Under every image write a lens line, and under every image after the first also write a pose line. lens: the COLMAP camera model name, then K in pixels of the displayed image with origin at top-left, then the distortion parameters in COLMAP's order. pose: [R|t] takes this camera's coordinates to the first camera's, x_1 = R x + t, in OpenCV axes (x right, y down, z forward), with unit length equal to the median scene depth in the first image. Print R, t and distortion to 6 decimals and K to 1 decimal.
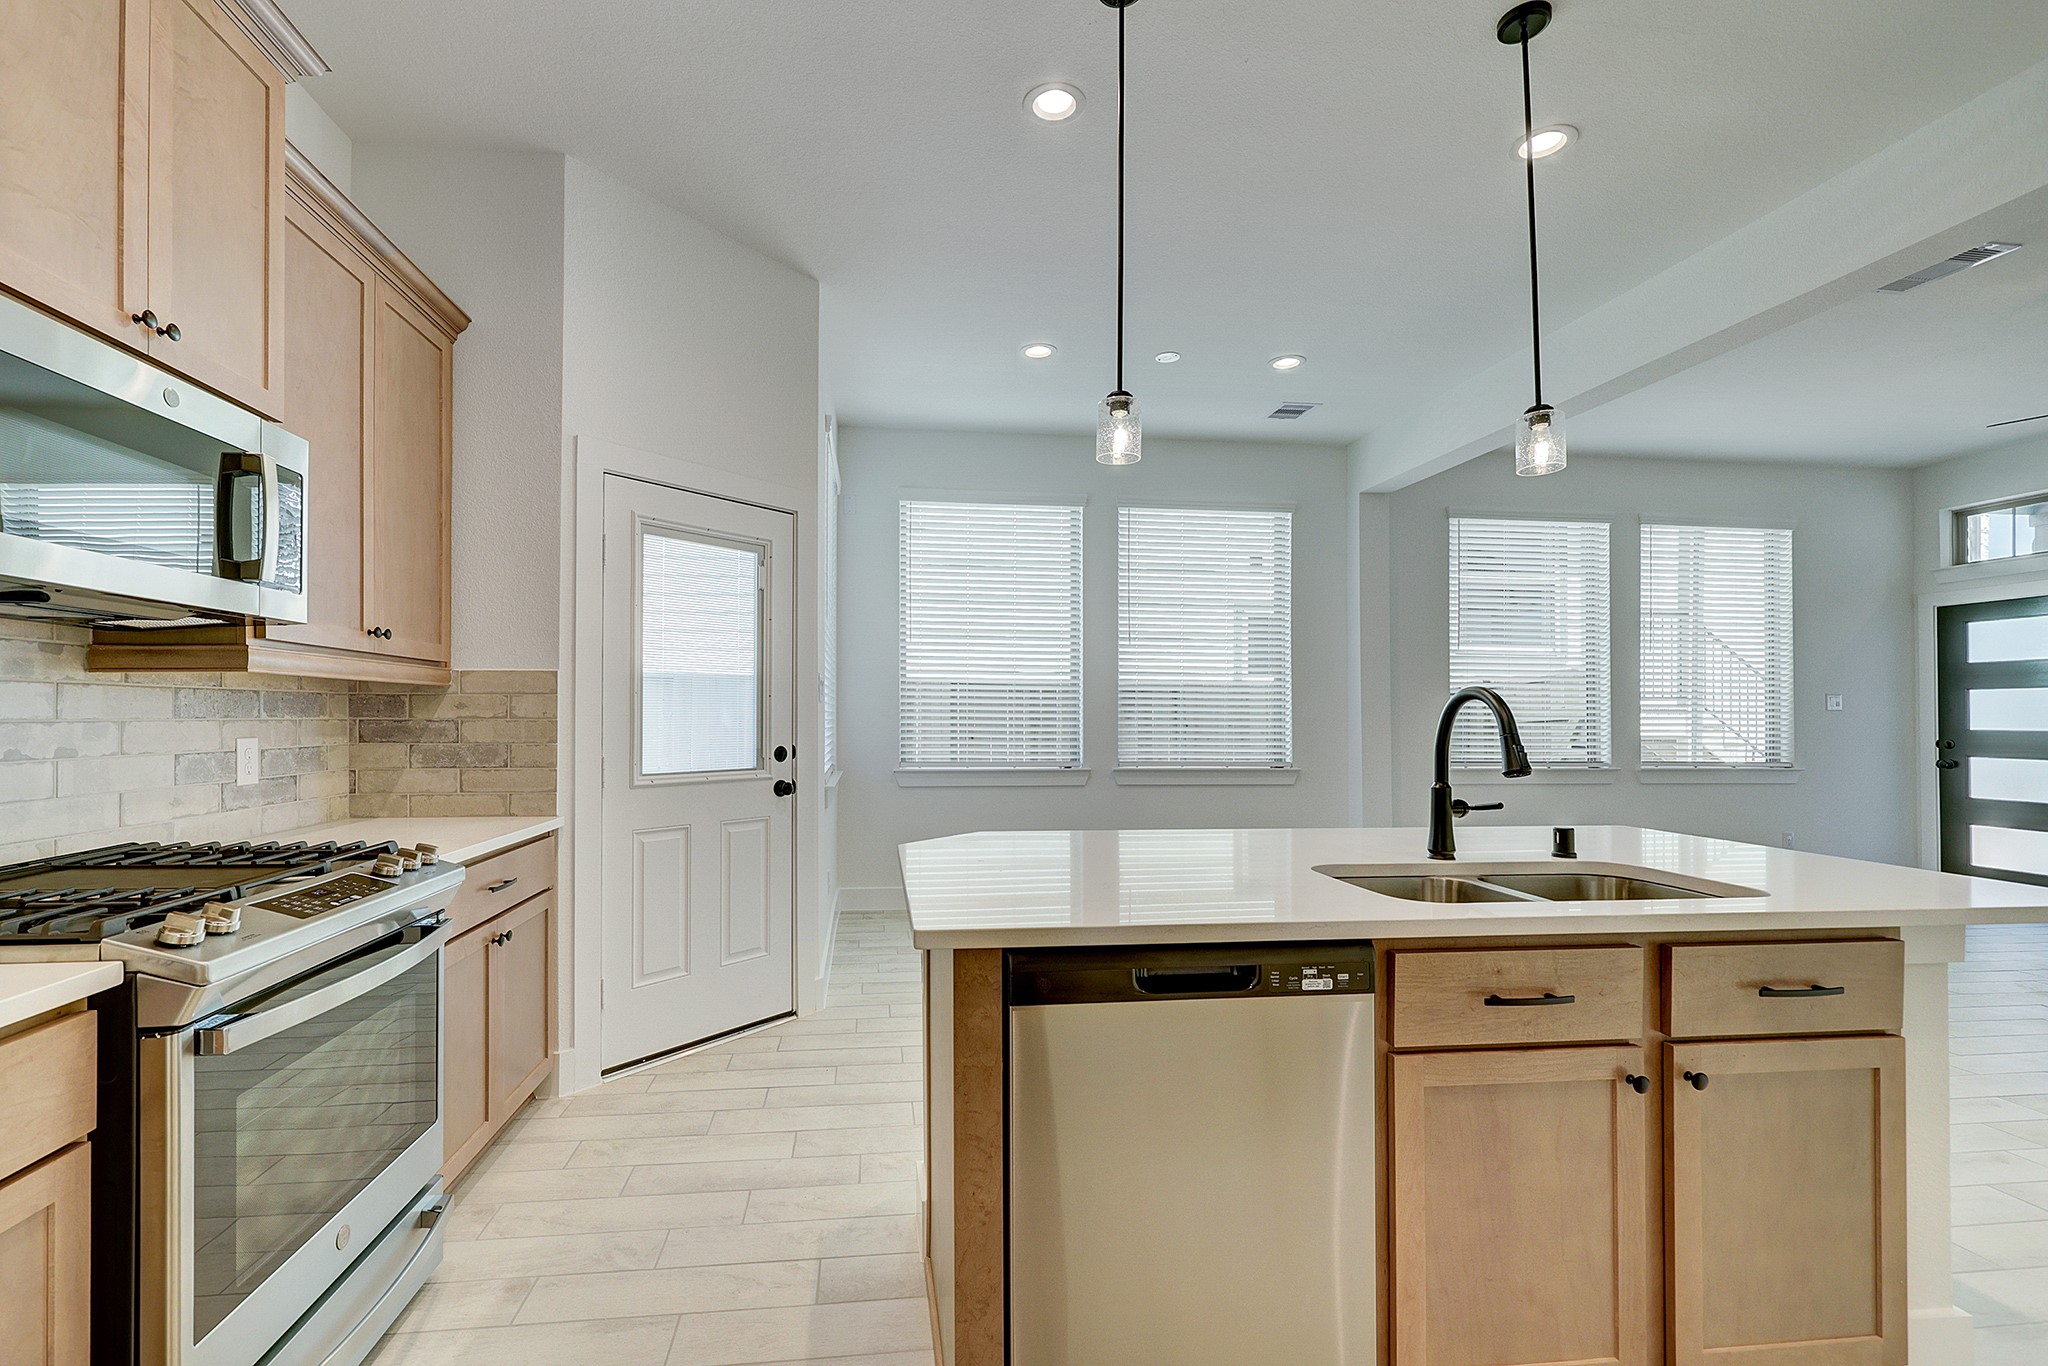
lens RADIAL K [[866.5, 0, 947.5], [0, 866.5, 710.7], [0, 0, 1]] dist [-0.001393, -0.001749]
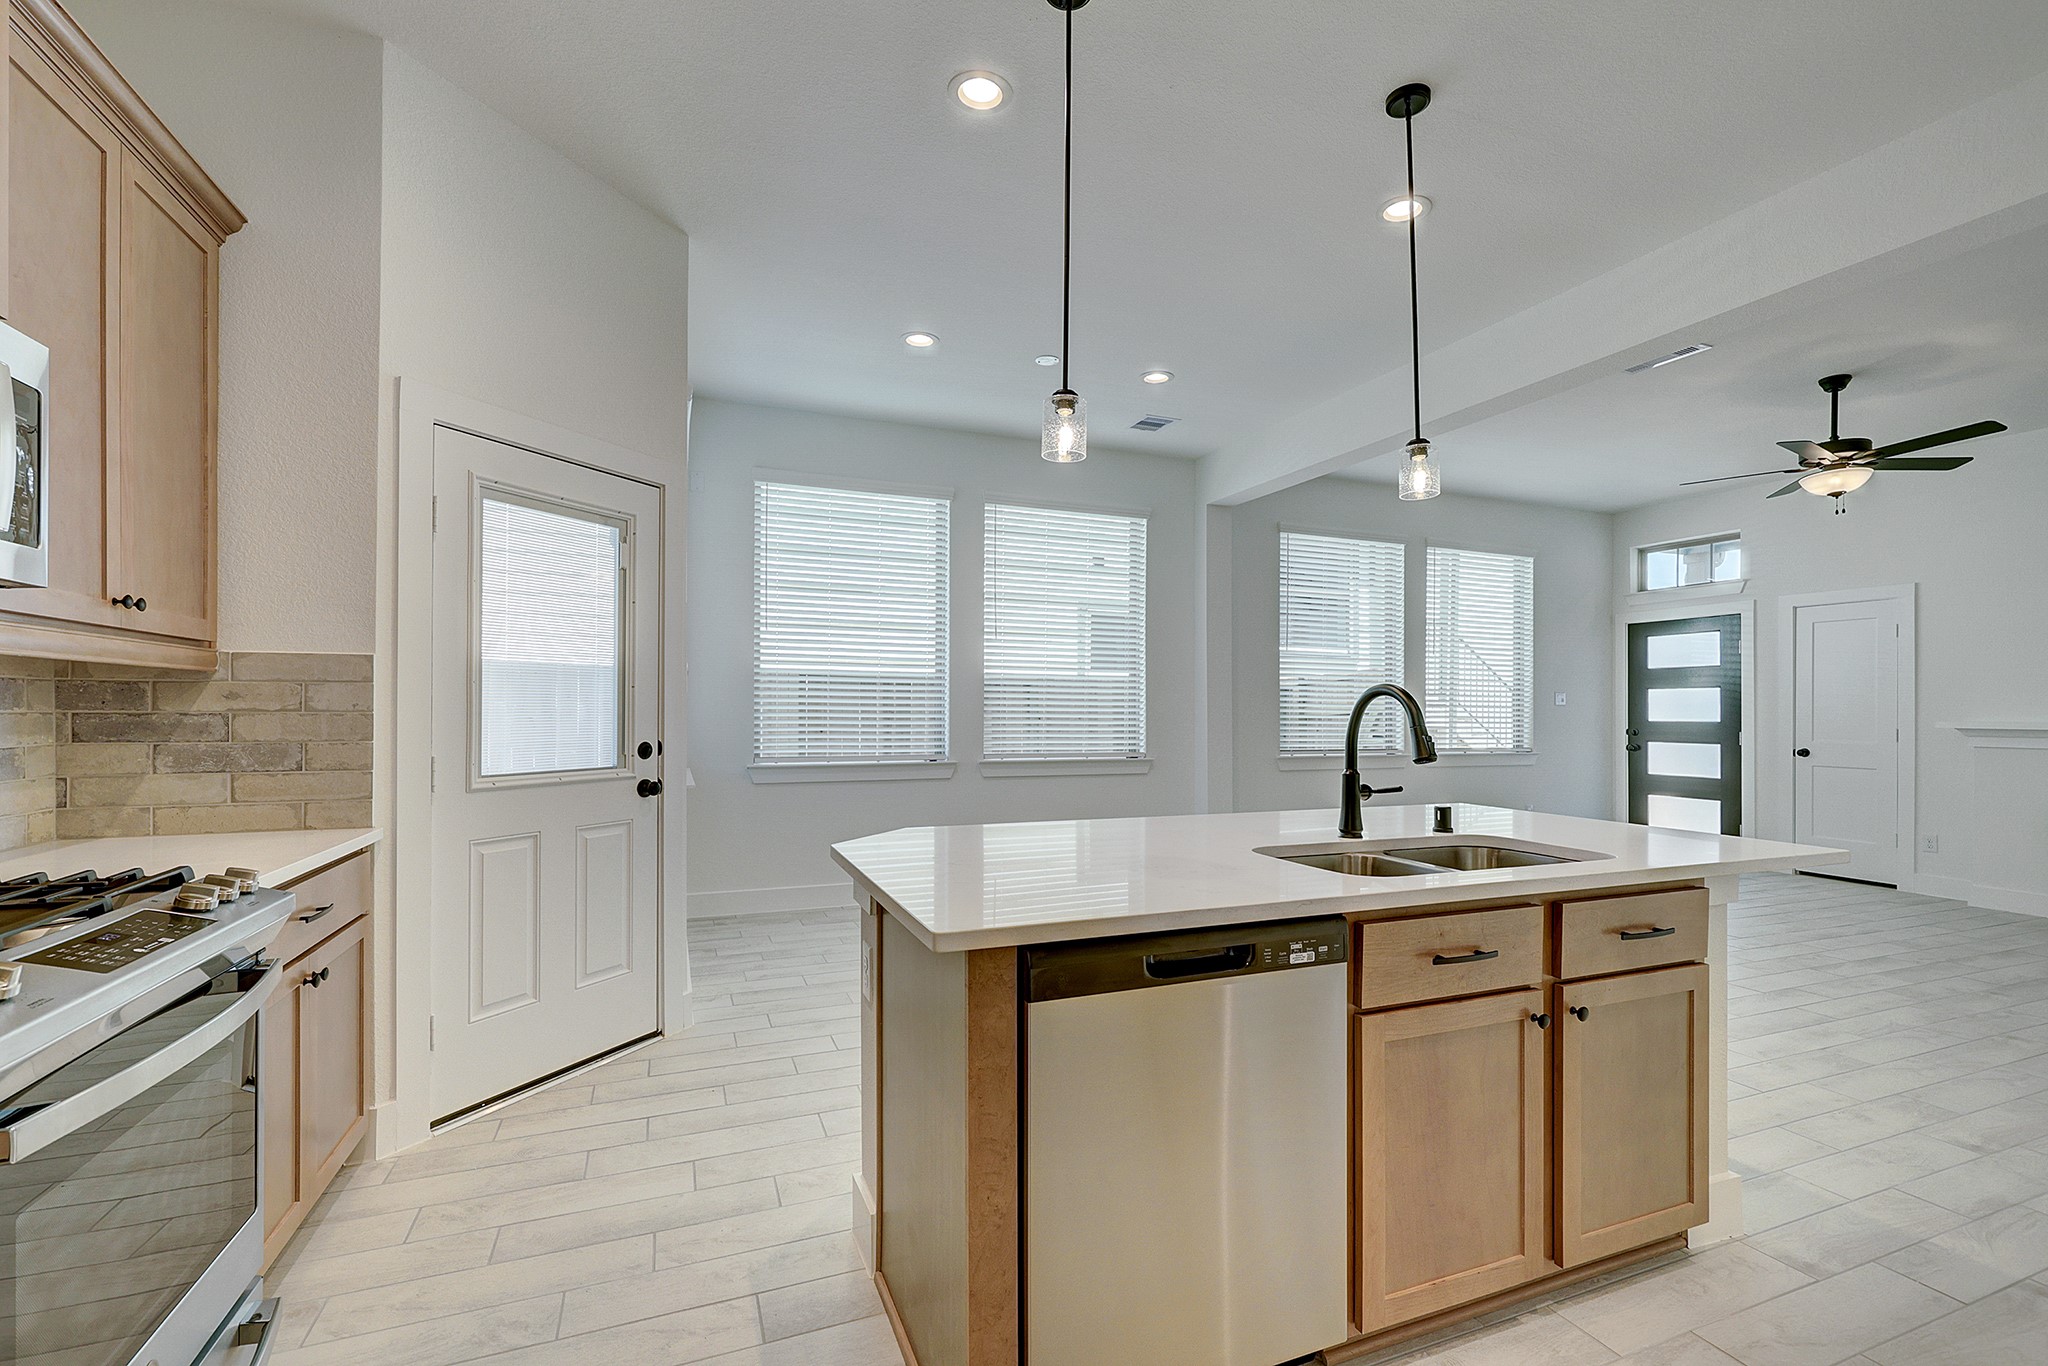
lens RADIAL K [[866.5, 0, 1030.0], [0, 866.5, 709.7], [0, 0, 1]] dist [-0.001393, -0.001749]
pose [[0.961723, 0.000976, 0.274022, -0.085868], [-0.002902, 0.999974, 0.006624, -0.000146], [-0.274009, -0.007165, 0.961701, 0.022889]]
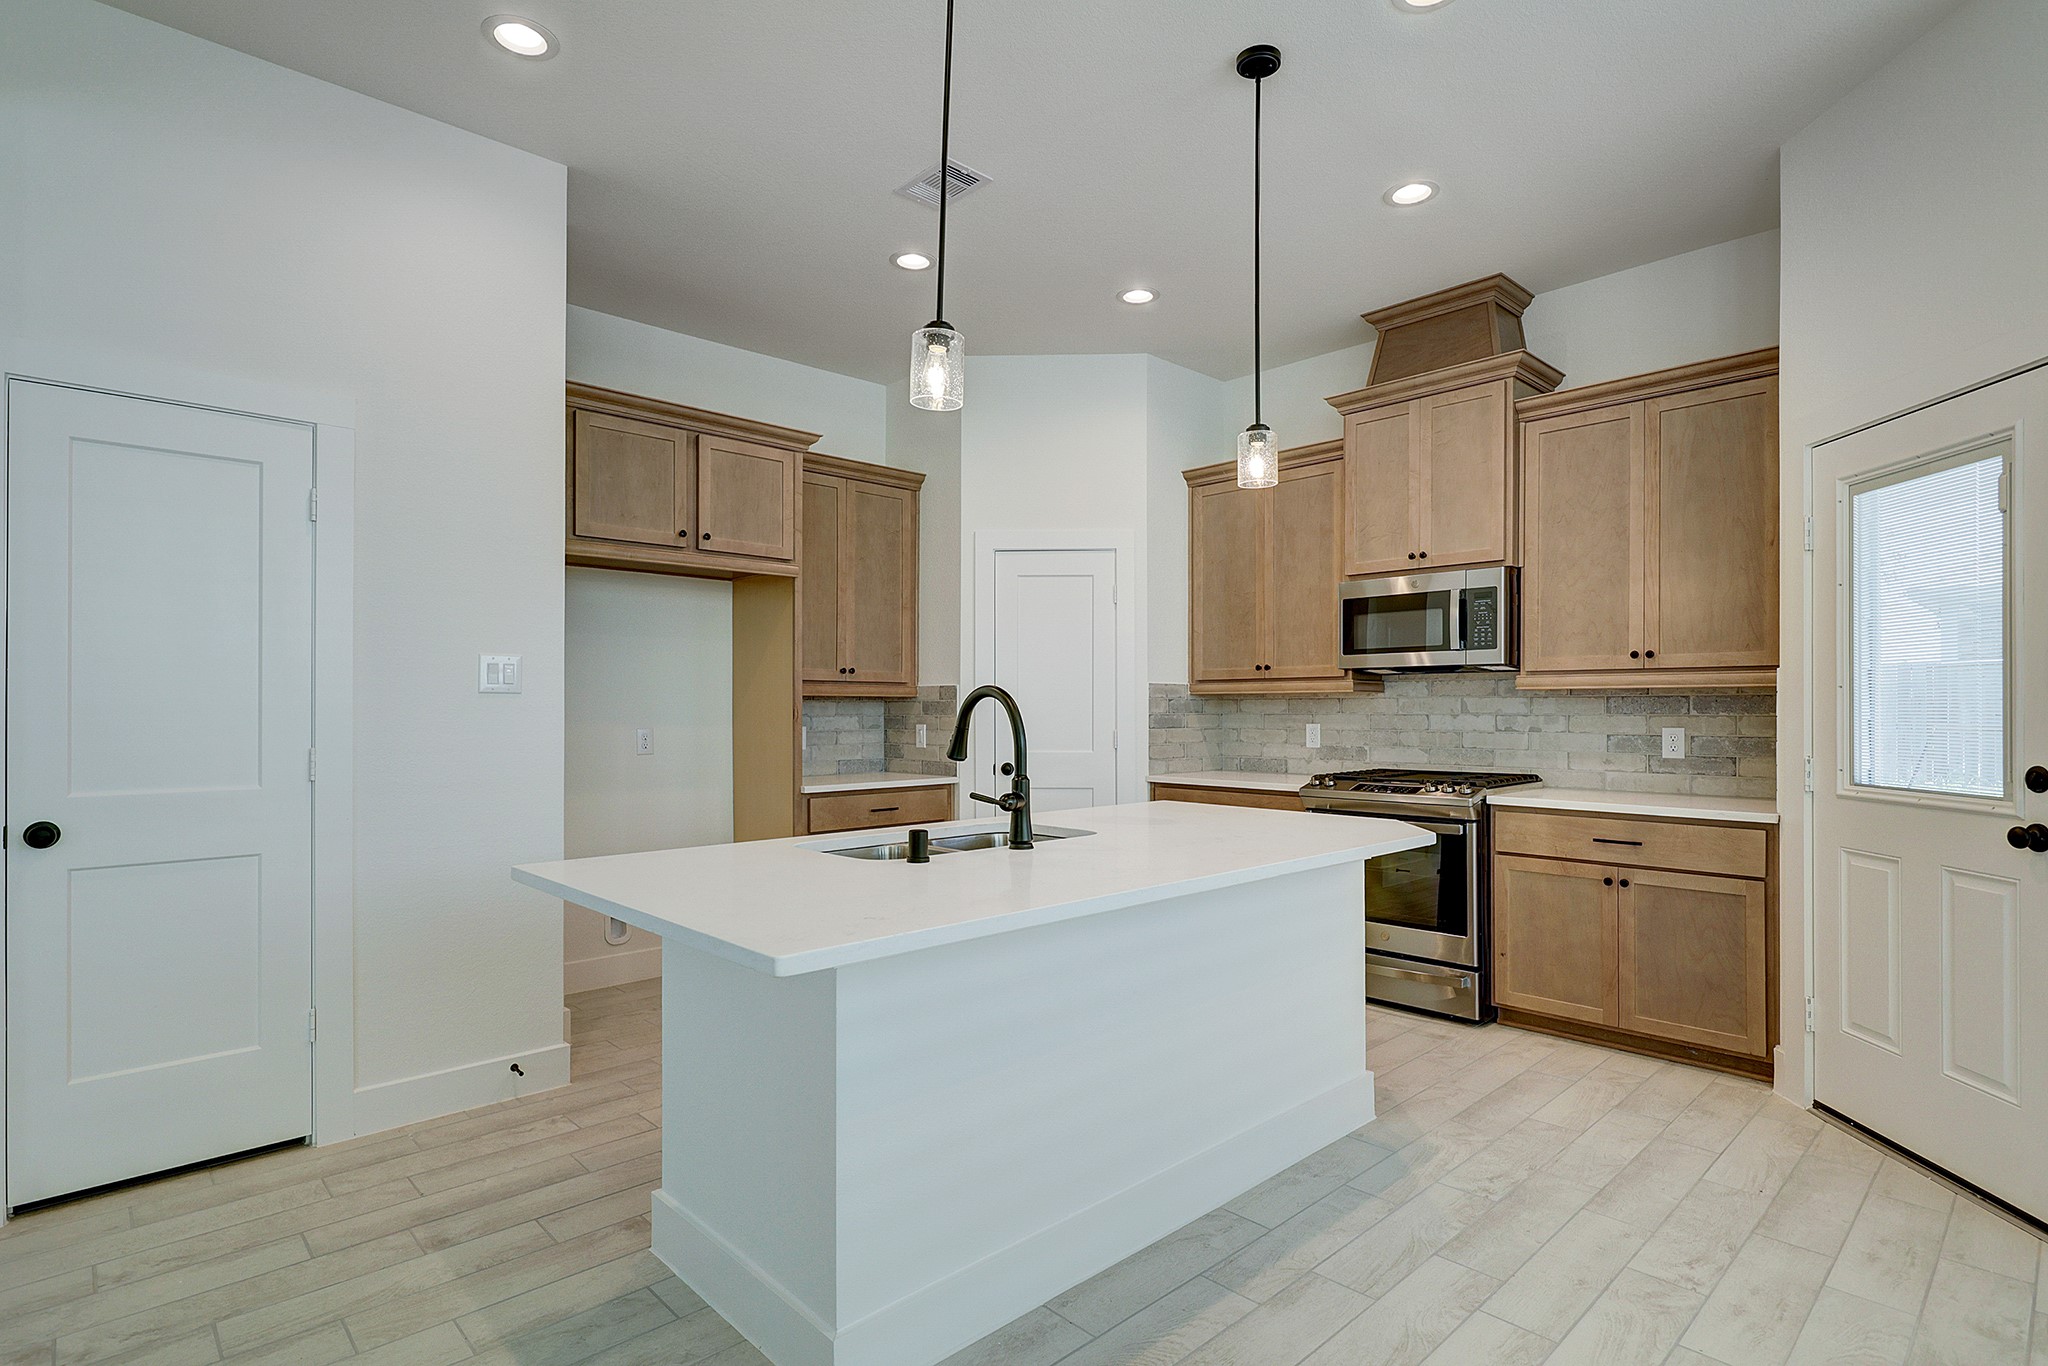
lens RADIAL K [[1024.7, 0, 1019.2], [0, 1024.7, 702.7], [0, 0, 1]] dist [0.004565, -0.001000]
pose [[-0.793431, -0.006581, -0.608625, 1.186660], [0.000981, 0.999926, -0.012090, 0.008747], [0.608660, -0.010190, -0.793366, 1.726323]]
